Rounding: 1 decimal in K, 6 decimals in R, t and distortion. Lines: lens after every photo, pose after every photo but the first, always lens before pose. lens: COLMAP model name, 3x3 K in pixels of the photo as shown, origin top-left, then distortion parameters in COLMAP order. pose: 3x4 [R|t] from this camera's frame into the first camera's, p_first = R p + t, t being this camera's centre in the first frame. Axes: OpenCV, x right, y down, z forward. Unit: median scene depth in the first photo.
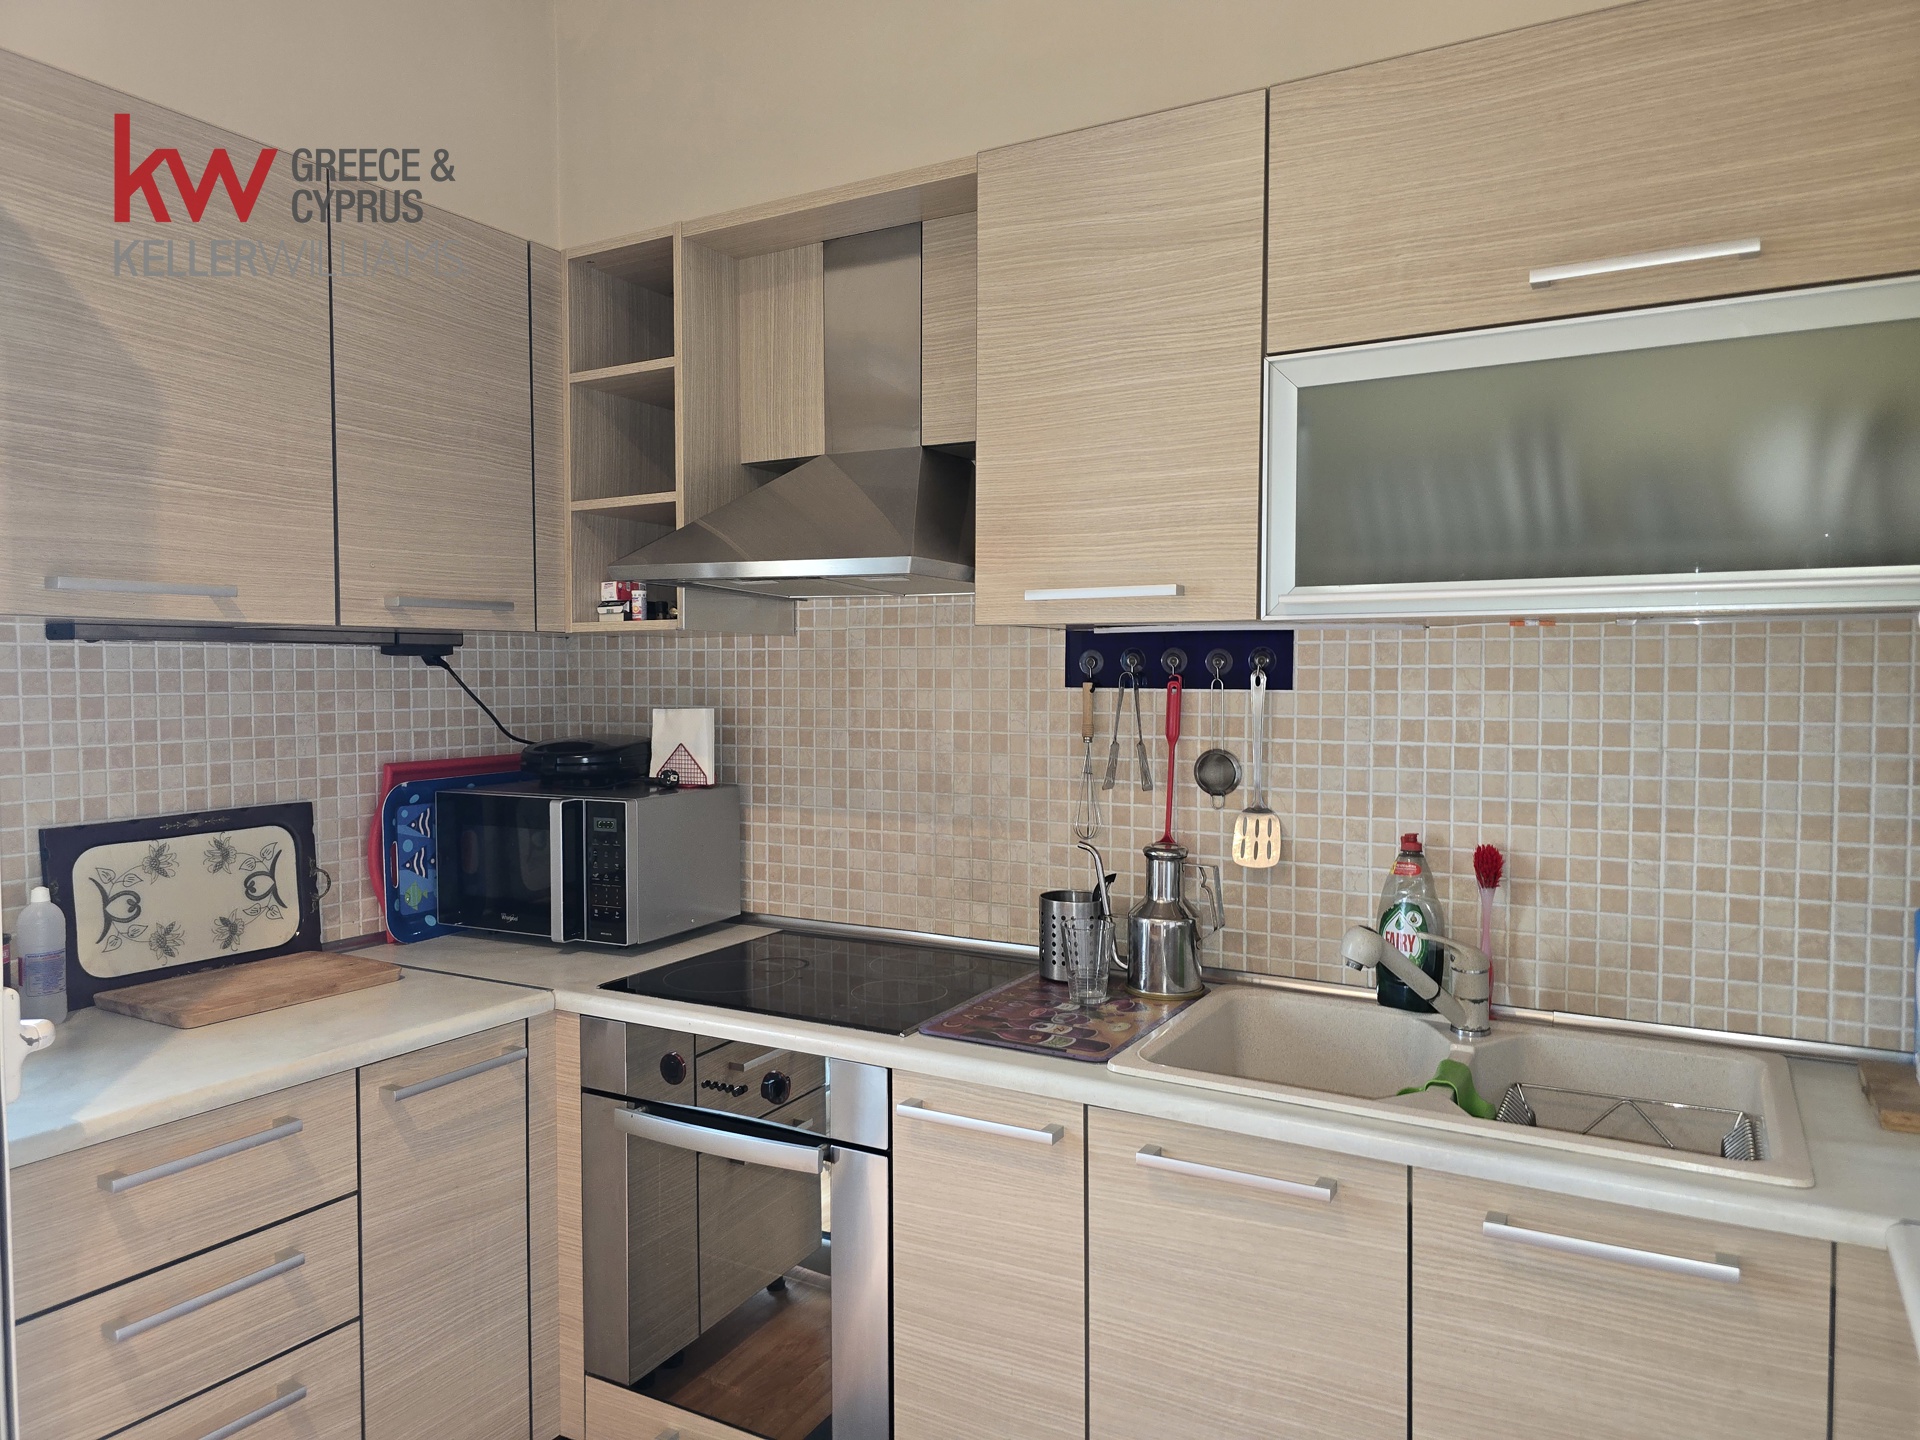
lens RADIAL K [[1291.7, 0, 959.6], [0, 1291.7, 710.6], [0, 0, 1]] dist [0.047508, -0.034721]
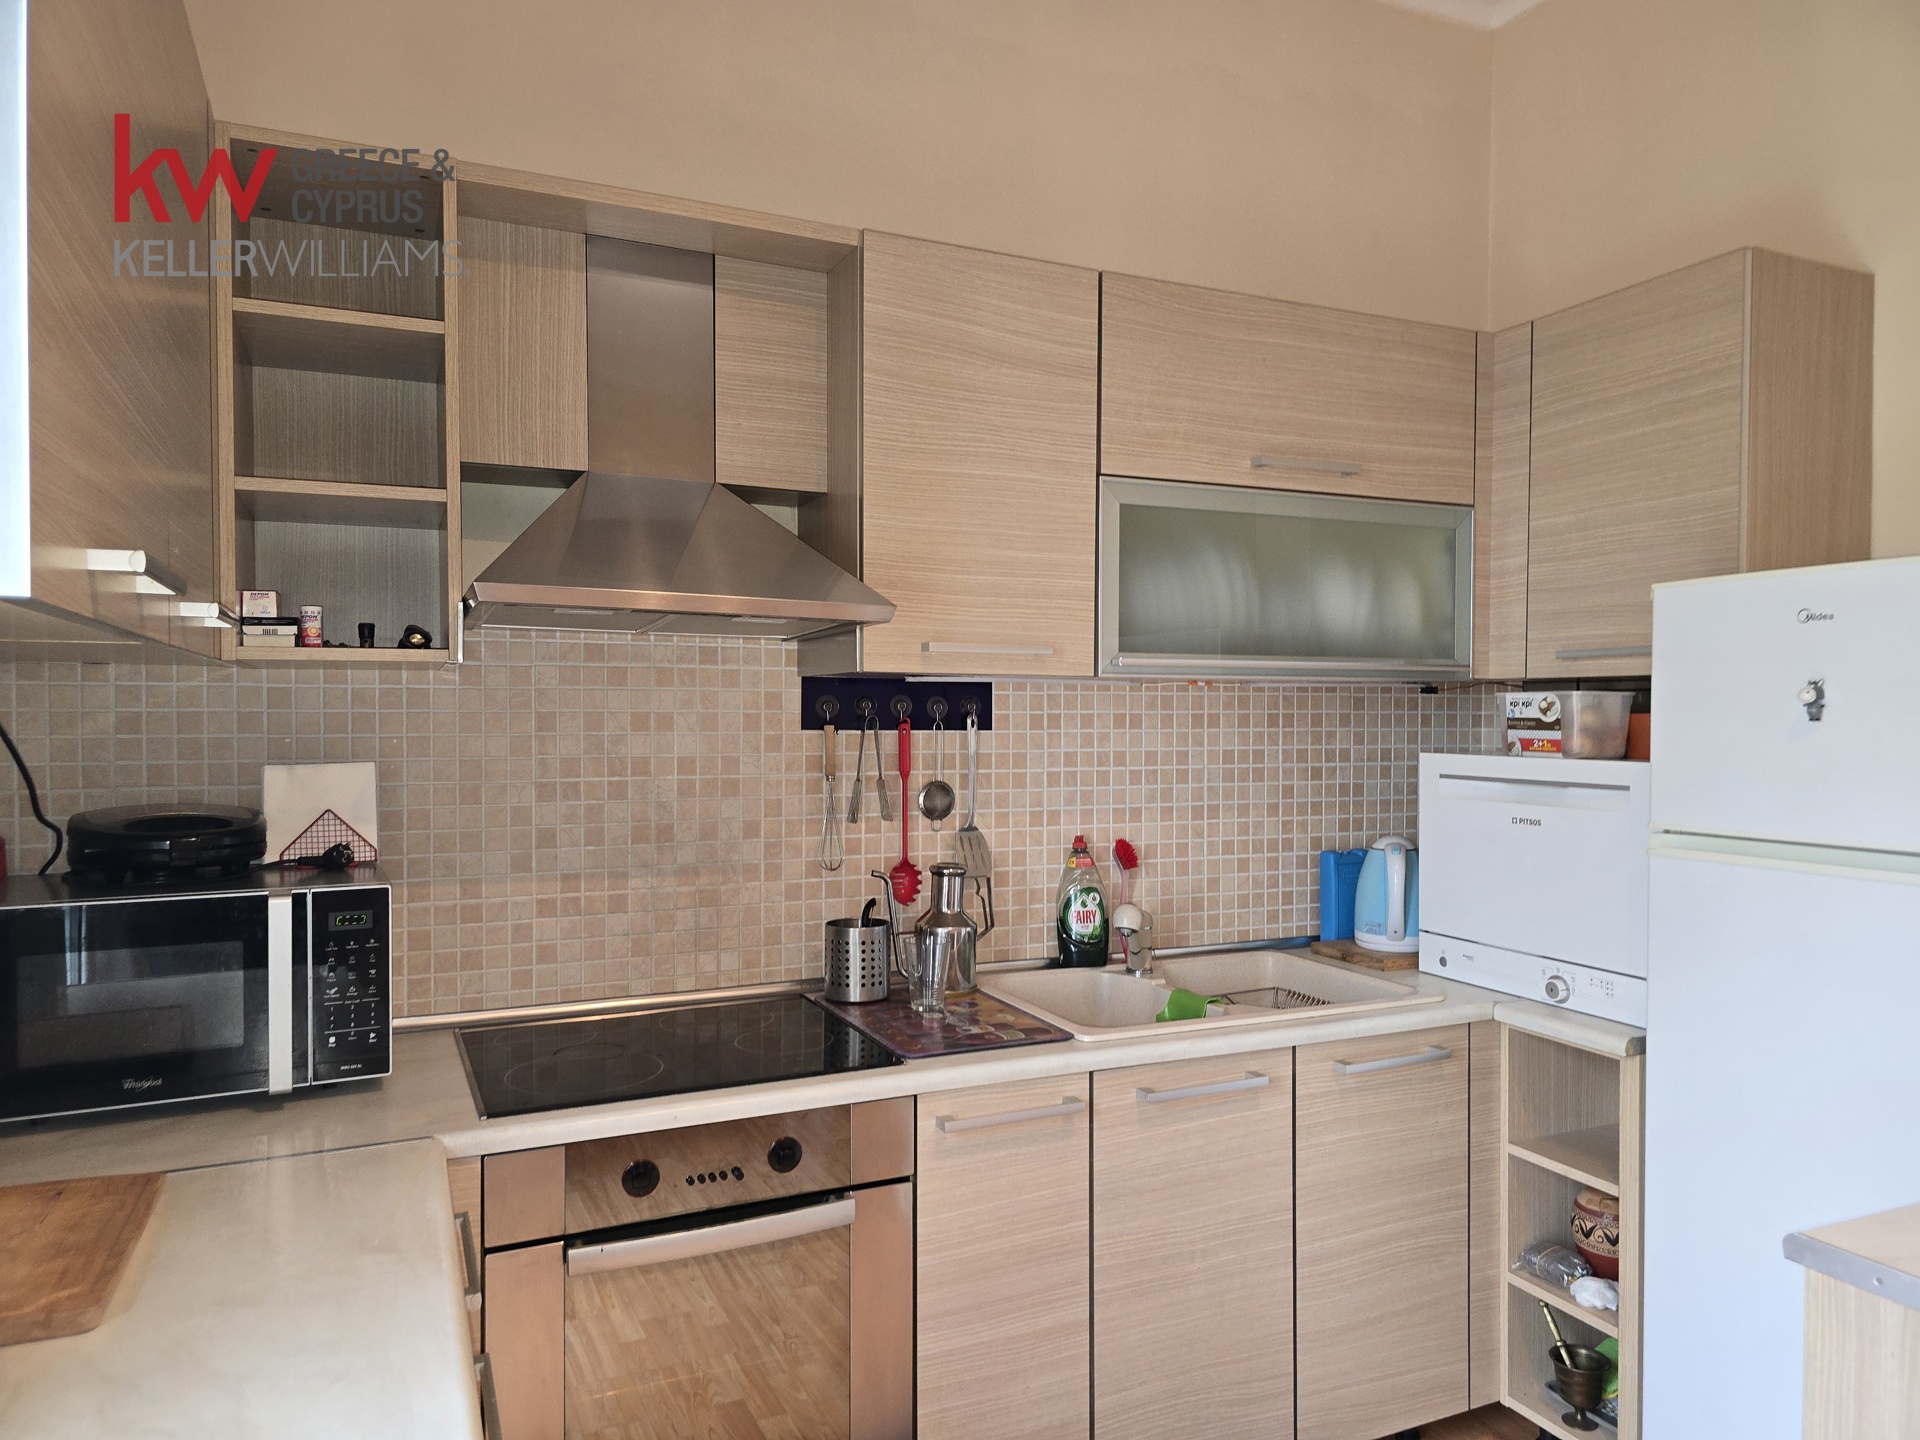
lens RADIAL K [[1291.7, 0, 975.6], [0, 1291.7, 725.5], [0, 0, 1]] dist [0.047508, -0.034721]
pose [[0.569611, -0.007573, 0.821879, -0.765234], [0.022860, 0.999717, -0.006631, -0.012542], [-0.821596, 0.022566, 0.569623, 0.308641]]
